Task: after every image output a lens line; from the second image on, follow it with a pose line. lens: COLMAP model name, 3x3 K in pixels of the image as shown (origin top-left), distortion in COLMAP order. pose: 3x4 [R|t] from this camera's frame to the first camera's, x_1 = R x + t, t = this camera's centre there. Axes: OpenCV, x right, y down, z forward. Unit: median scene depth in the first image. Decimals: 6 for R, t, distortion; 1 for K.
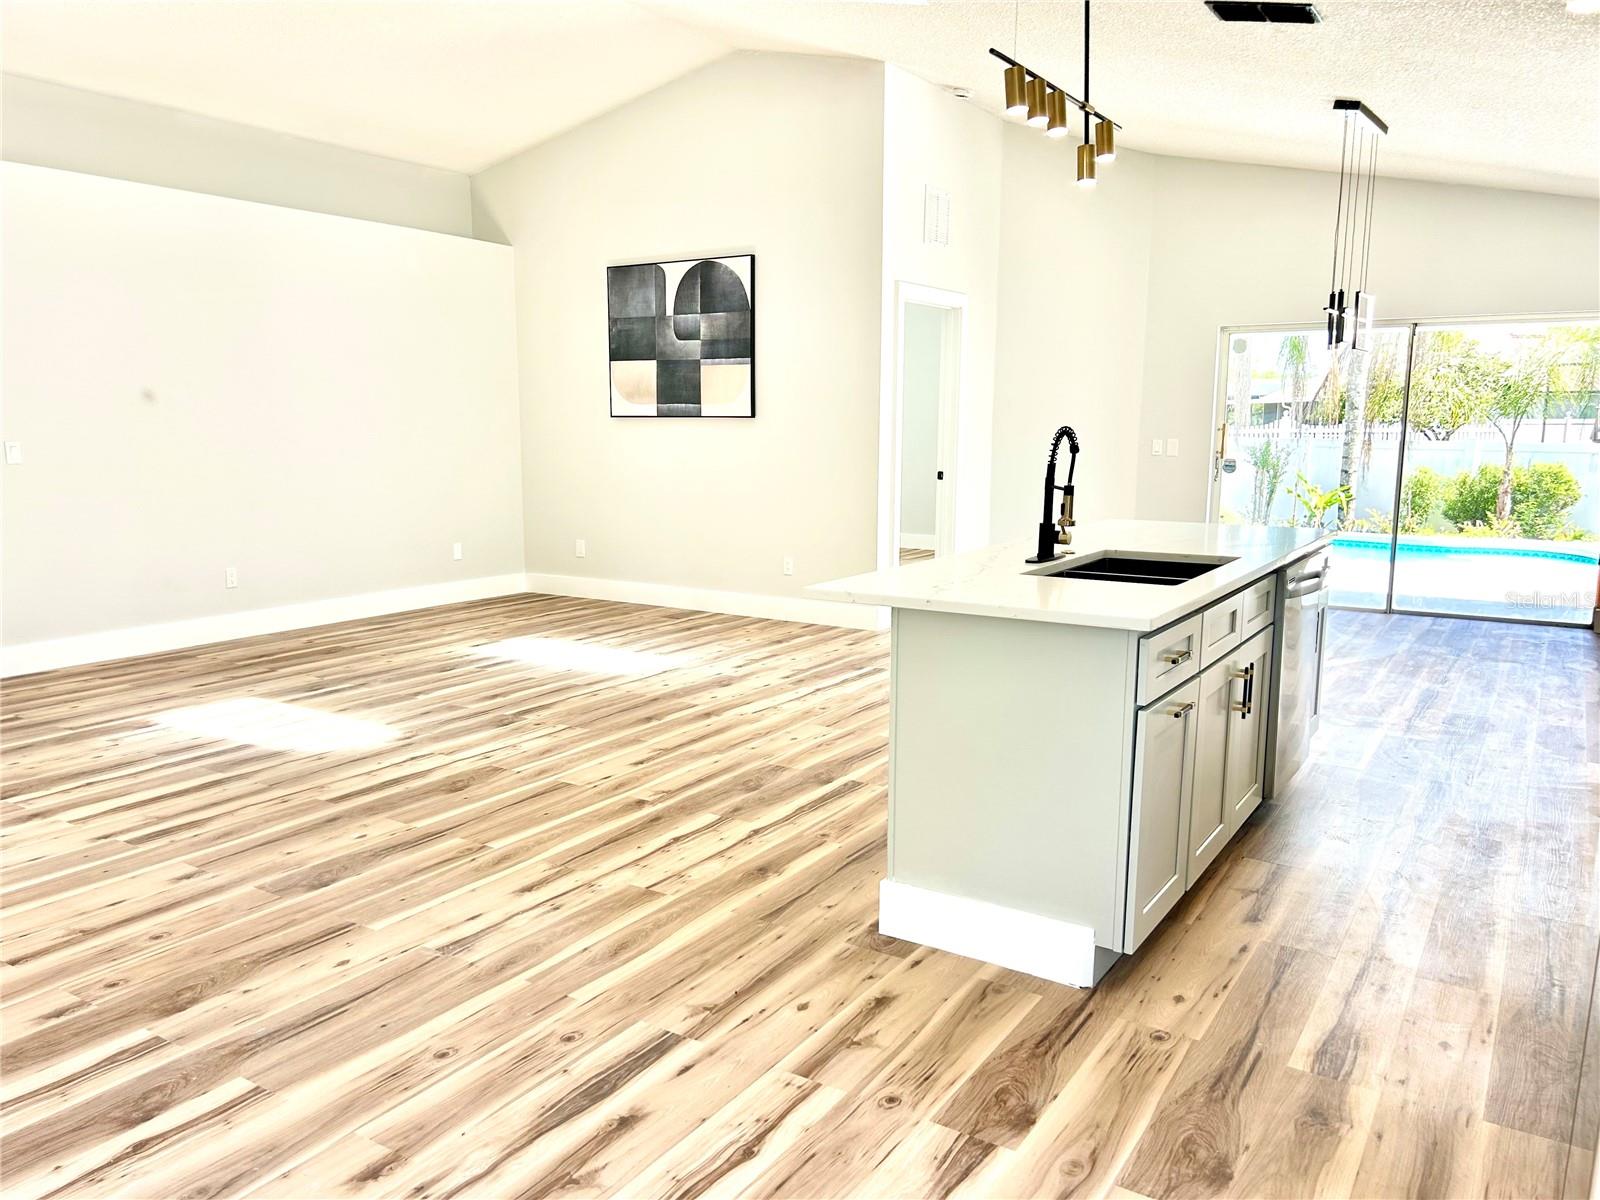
lens RADIAL K [[1188.1, 0, 798.4], [0, 1188.1, 630.4], [0, 0, 1]] dist [0.060093, -0.075798]
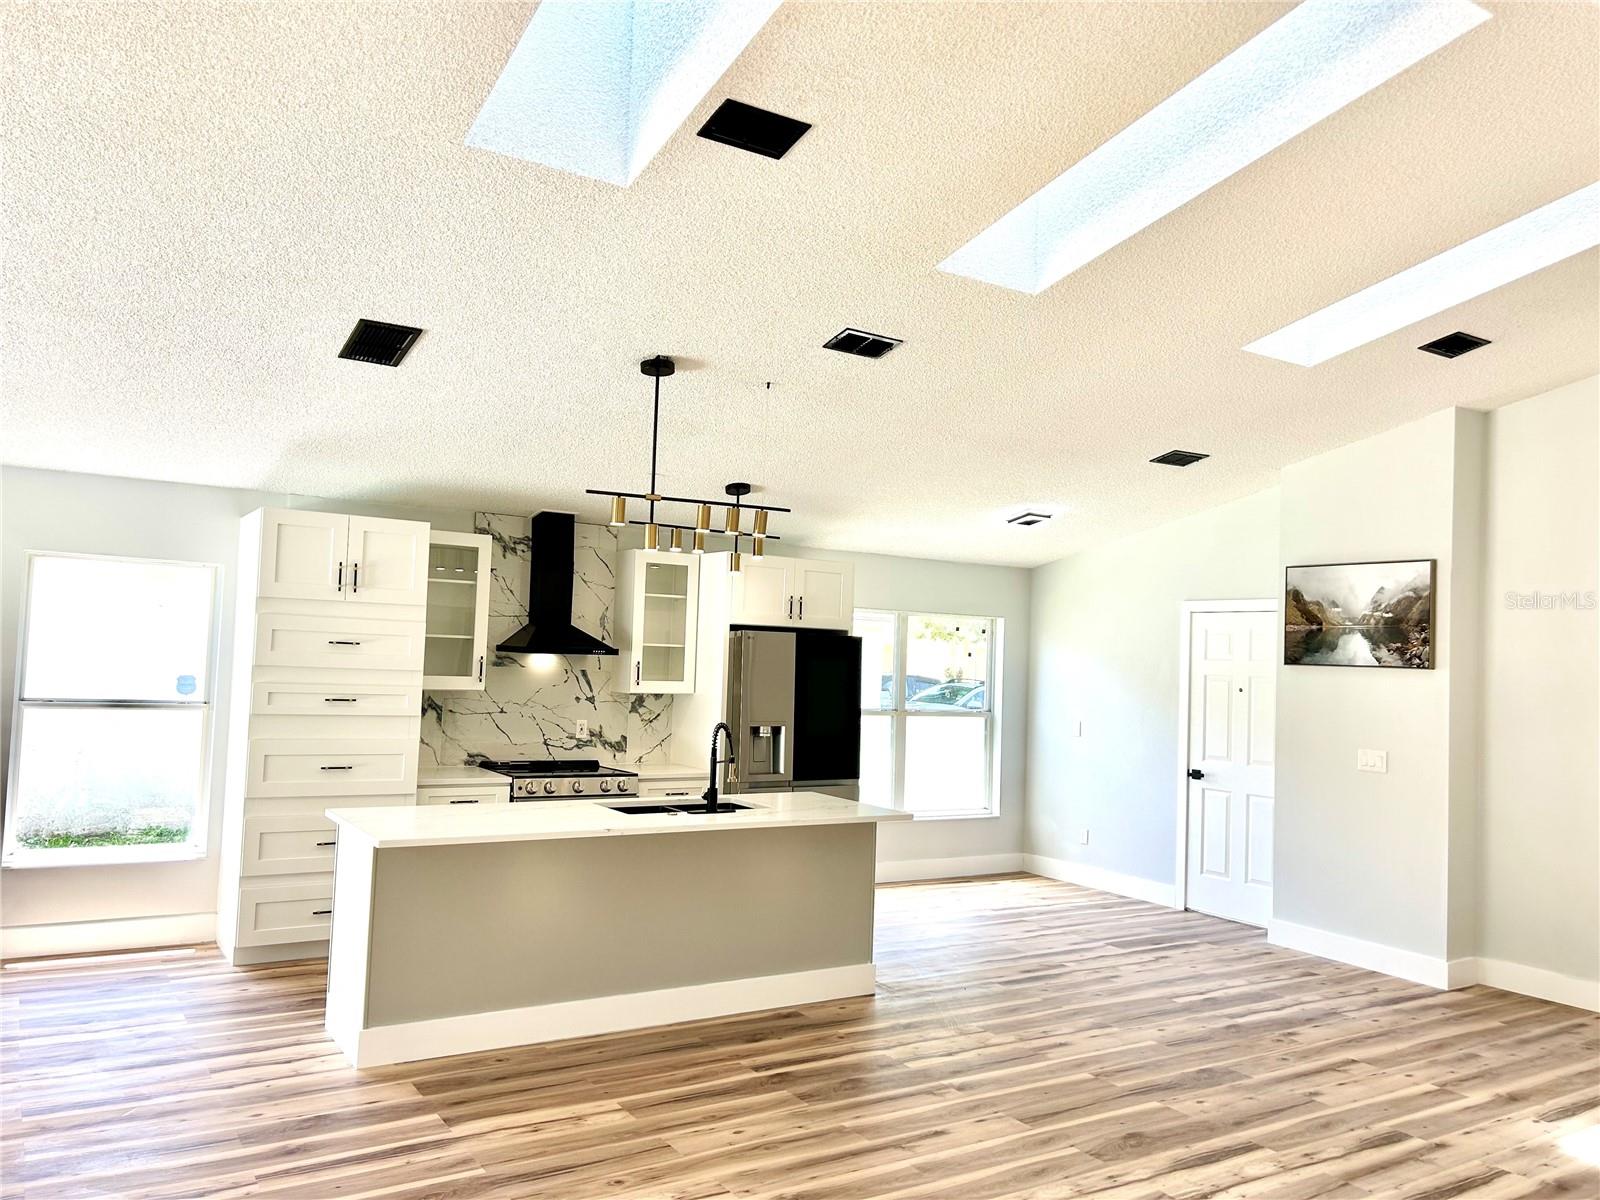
lens RADIAL K [[1203.2, 0, 811.1], [0, 1203.2, 601.4], [0, 0, 1]] dist [0.073198, -0.079332]
pose [[-0.909521, -0.022503, 0.415049, -0.445839], [0.028773, 0.992730, 0.116874, -0.421317], [-0.414662, 0.118241, -0.902261, 1.941509]]
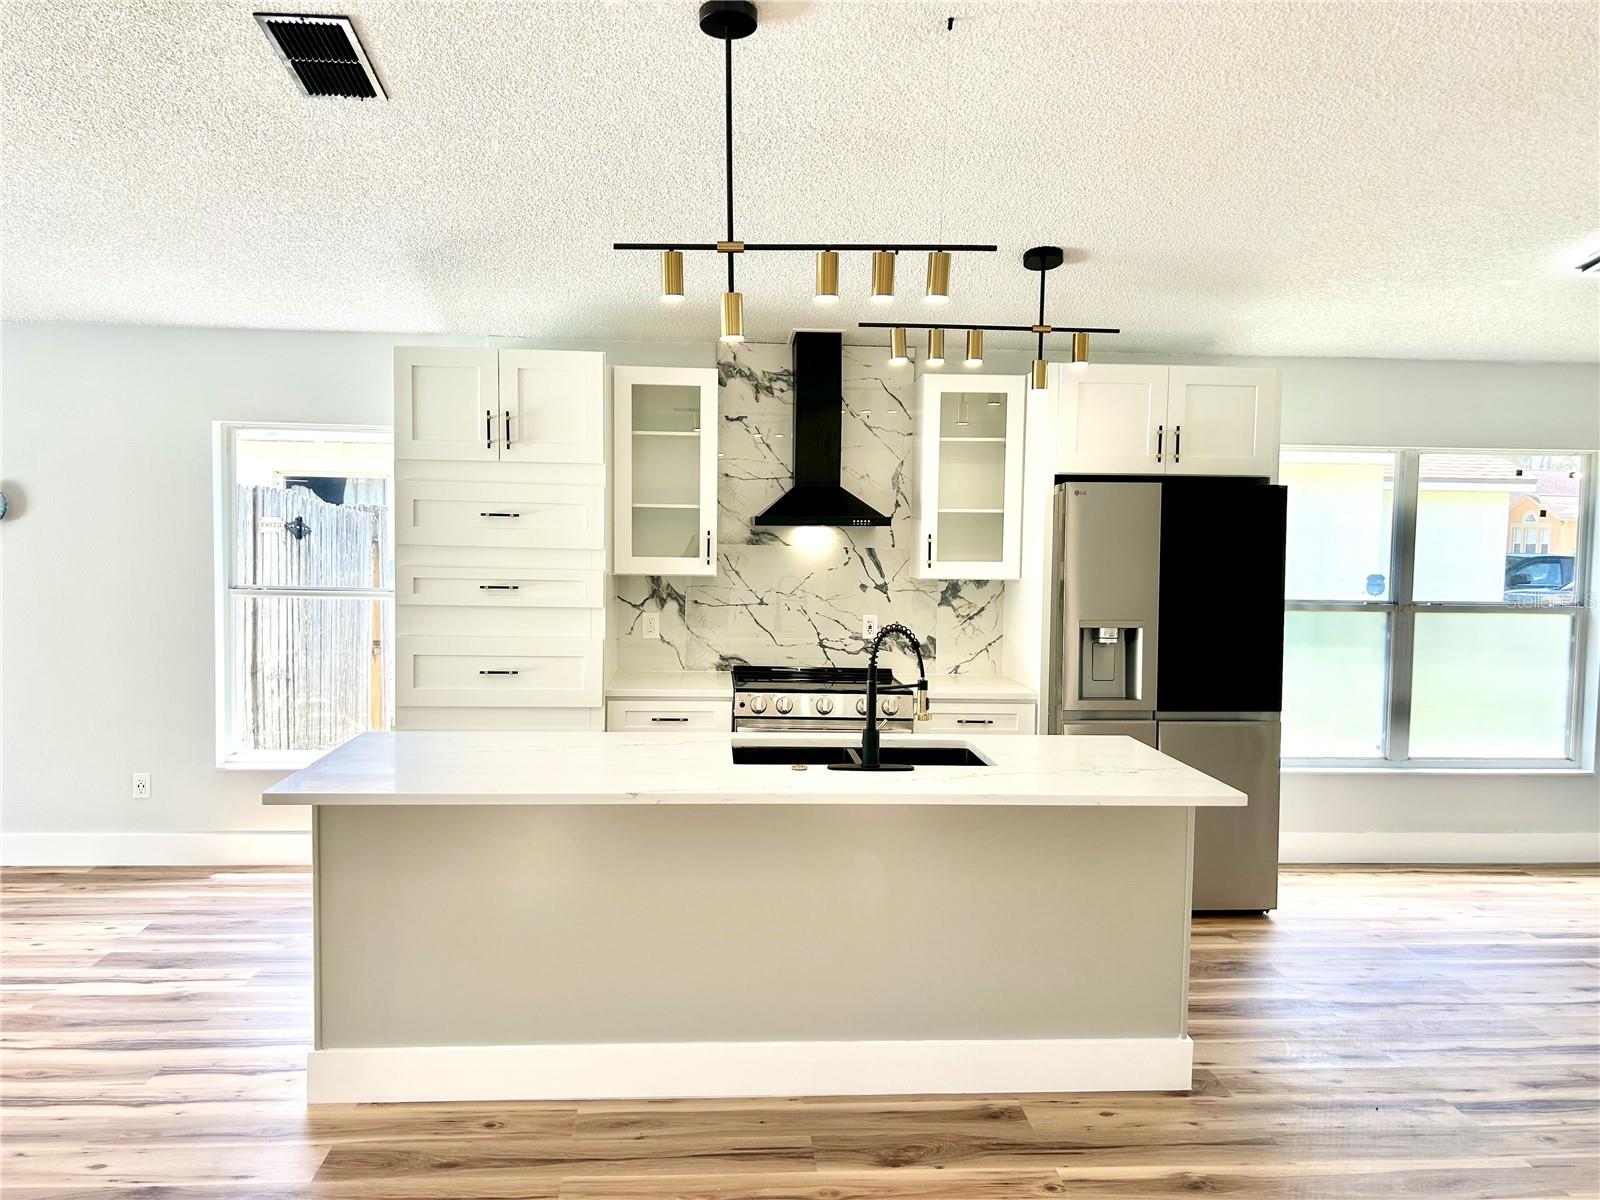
lens RADIAL K [[1198.7, 0, 799.1], [0, 1198.7, 616.0], [0, 0, 1]] dist [0.108633, -0.127221]
pose [[-0.594669, -0.070789, 0.800848, -0.417189], [0.122630, 0.976474, 0.177372, -0.293571], [-0.794564, 0.203686, -0.571997, 1.321058]]
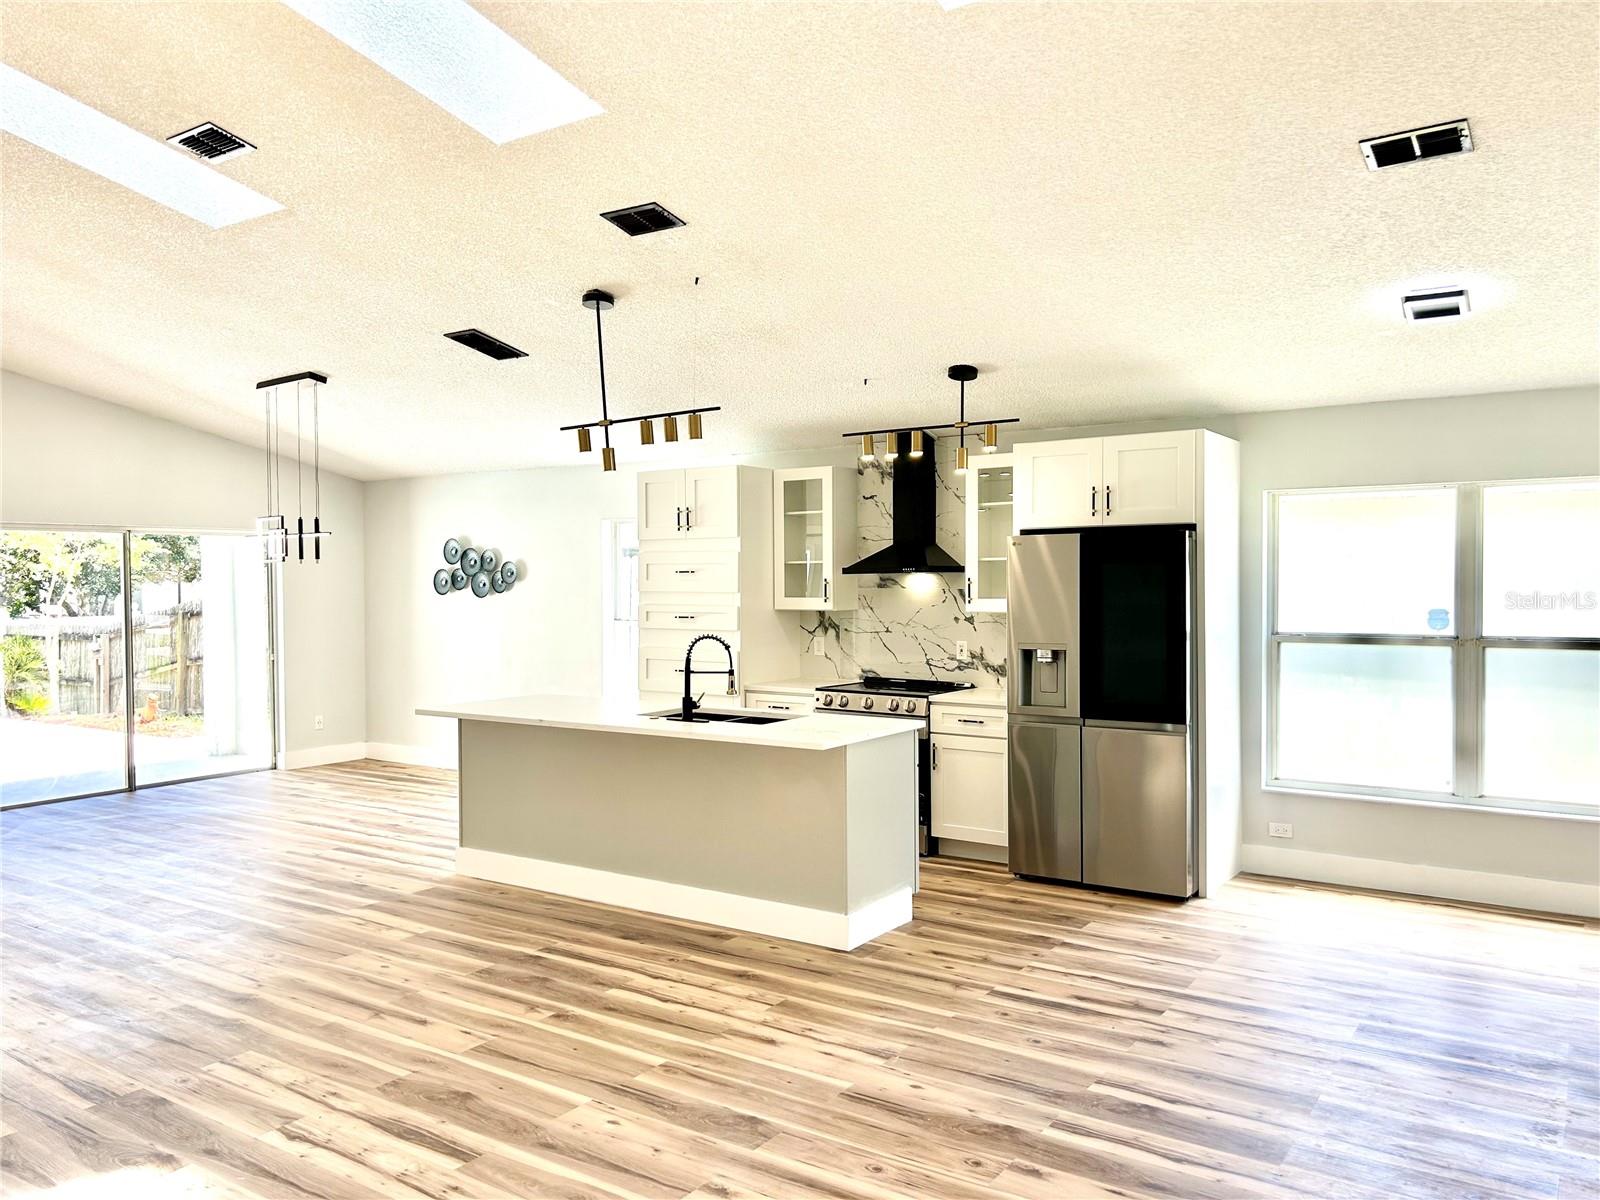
lens RADIAL K [[1203.3, 0, 785.7], [0, 1203.3, 606.5], [0, 0, 1]] dist [0.081904, -0.112300]
pose [[0.033208, -0.028279, 0.999048, -1.115655], [0.181120, 0.983219, 0.021810, -0.182052], [-0.982900, 0.180223, 0.037773, 0.678097]]
